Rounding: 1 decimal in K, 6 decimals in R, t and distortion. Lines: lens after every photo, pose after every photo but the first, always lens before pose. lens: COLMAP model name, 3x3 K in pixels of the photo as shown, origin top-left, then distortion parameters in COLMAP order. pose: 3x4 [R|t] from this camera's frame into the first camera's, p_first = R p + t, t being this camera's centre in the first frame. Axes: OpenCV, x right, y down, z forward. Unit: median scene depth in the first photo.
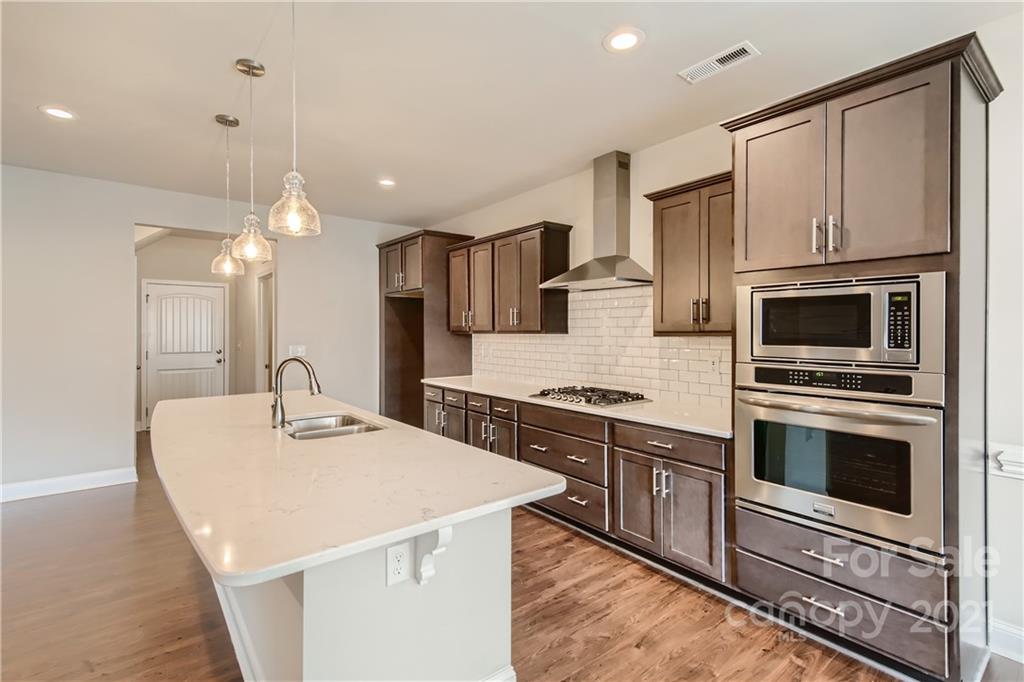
lens RADIAL K [[473.5, 0, 511.9], [0, 473.5, 336.2], [0, 0, 1]] dist [0.009230, 0.000102]
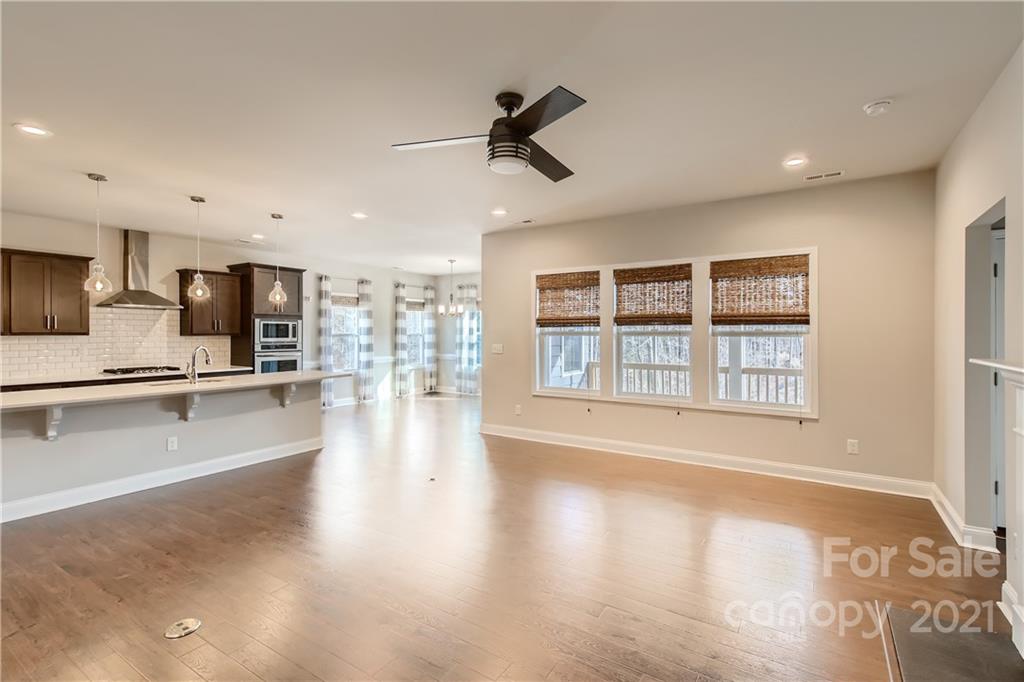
lens RADIAL K [[473.5, 0, 522.4], [0, 473.5, 336.8], [0, 0, 1]] dist [0.009230, 0.000102]
pose [[-0.314095, -0.007576, 0.949361, -3.373924], [0.010833, 0.999874, 0.011563, -0.007550], [-0.949330, 0.013916, -0.313974, 0.373876]]
